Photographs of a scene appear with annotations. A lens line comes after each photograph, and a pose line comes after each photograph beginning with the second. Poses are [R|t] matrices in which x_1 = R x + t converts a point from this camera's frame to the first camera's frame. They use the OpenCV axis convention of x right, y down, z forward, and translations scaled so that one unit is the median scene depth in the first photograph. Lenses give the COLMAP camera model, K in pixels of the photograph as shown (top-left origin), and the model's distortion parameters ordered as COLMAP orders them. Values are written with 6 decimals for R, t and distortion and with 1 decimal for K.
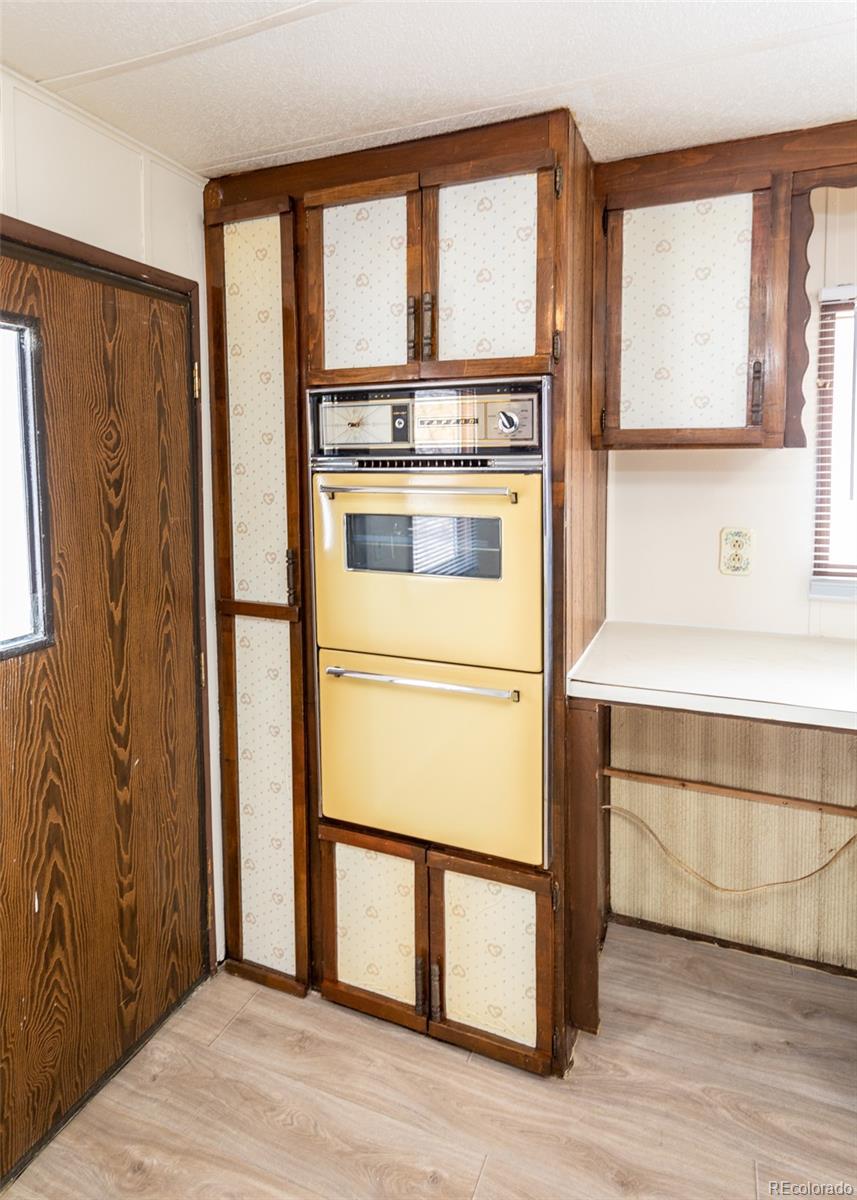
lens RADIAL K [[709.6, 0, 424.8], [0, 709.6, 506.9], [0, 0, 1]] dist [0.014411, -0.006415]
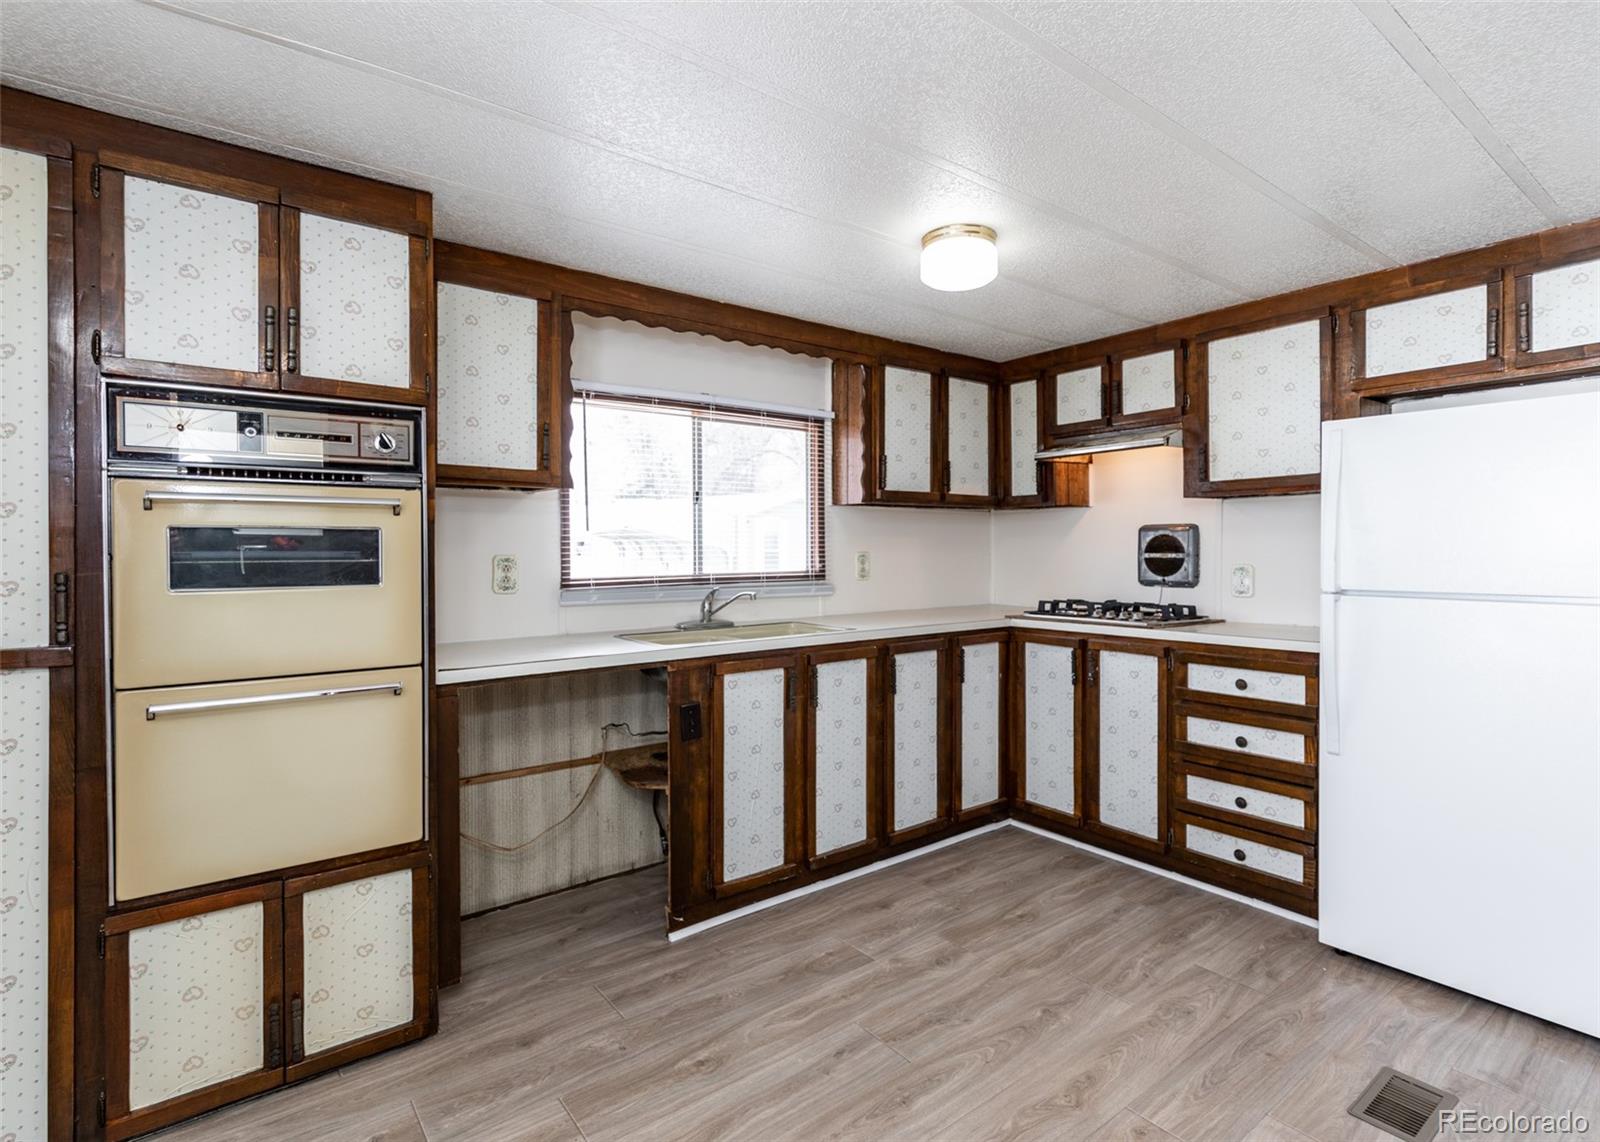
lens RADIAL K [[790.0, 0, 826.7], [0, 790.0, 546.3], [0, 0, 1]] dist [0.010813, -0.001384]
pose [[0.489545, 0.008056, 0.871941, -0.570498], [0.058689, 0.997385, -0.042165, 0.122641], [-0.870001, 0.071815, 0.487792, -0.182644]]
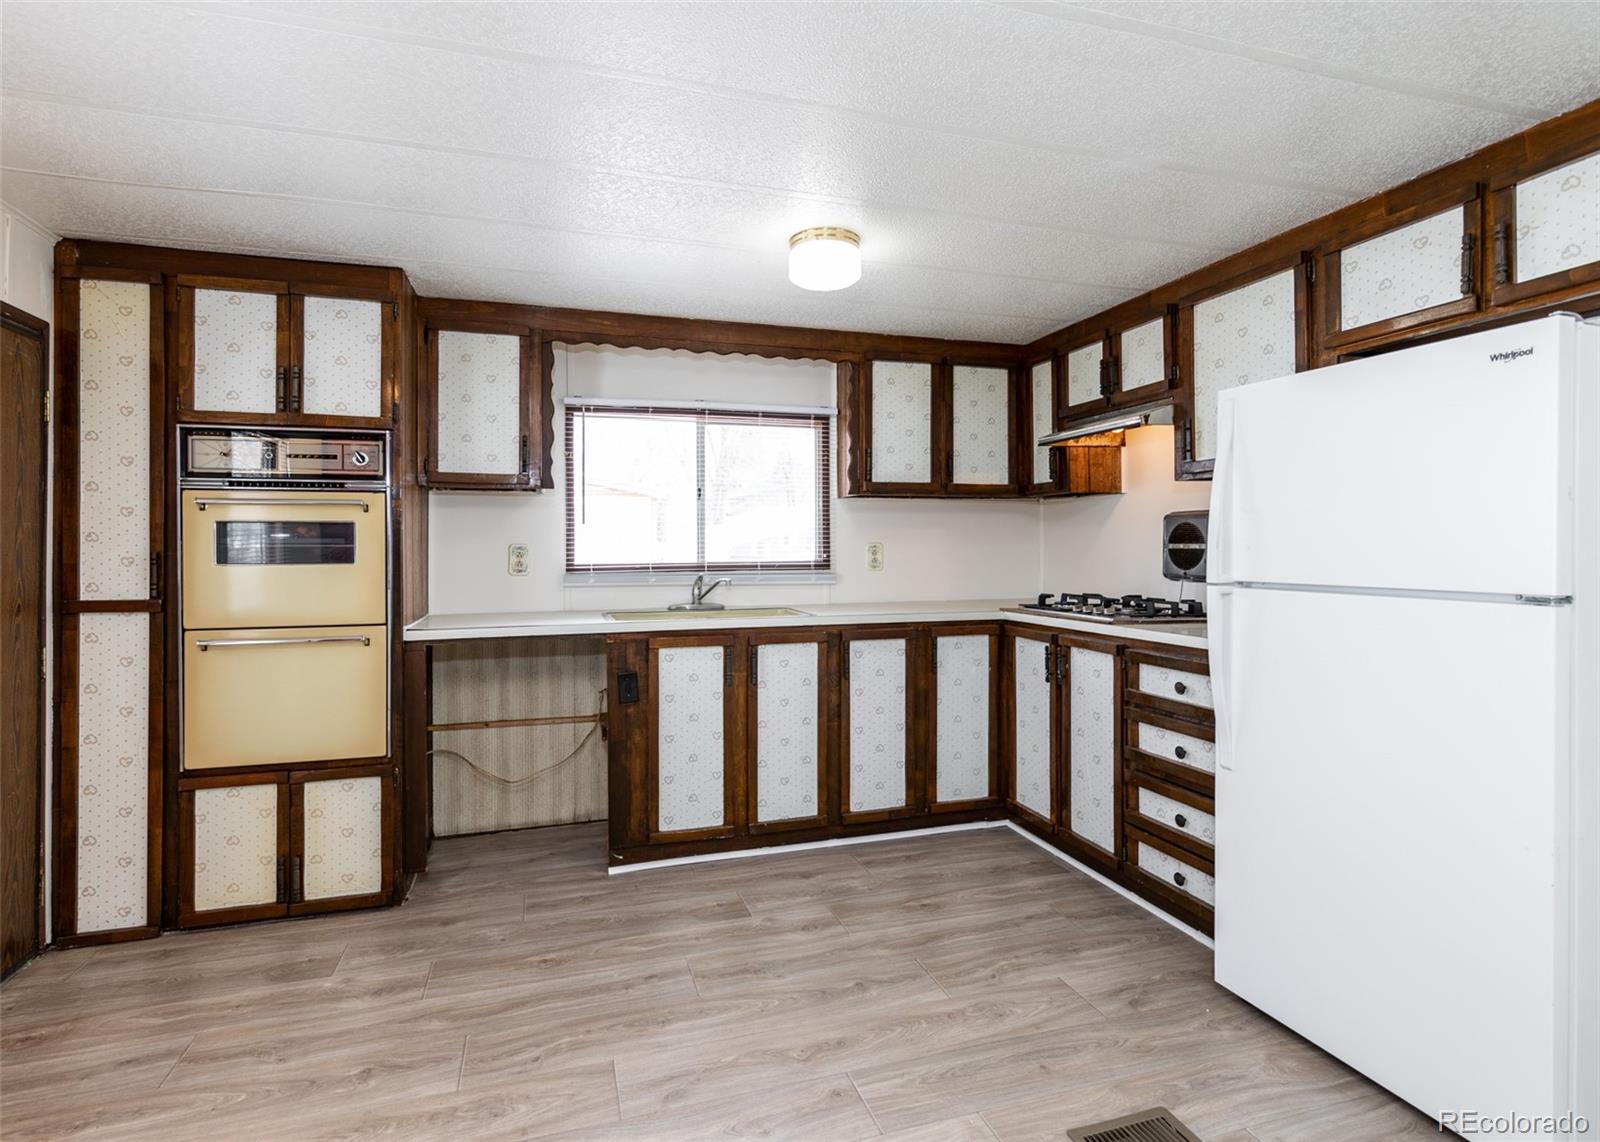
lens RADIAL K [[790.0, 0, 785.3], [0, 790.0, 539.6], [0, 0, 1]] dist [0.010813, -0.001384]
pose [[0.773187, 0.010462, 0.634092, -0.227311], [0.040197, 0.997045, -0.065465, 0.179875], [-0.632903, 0.076105, 0.770481, -0.777103]]
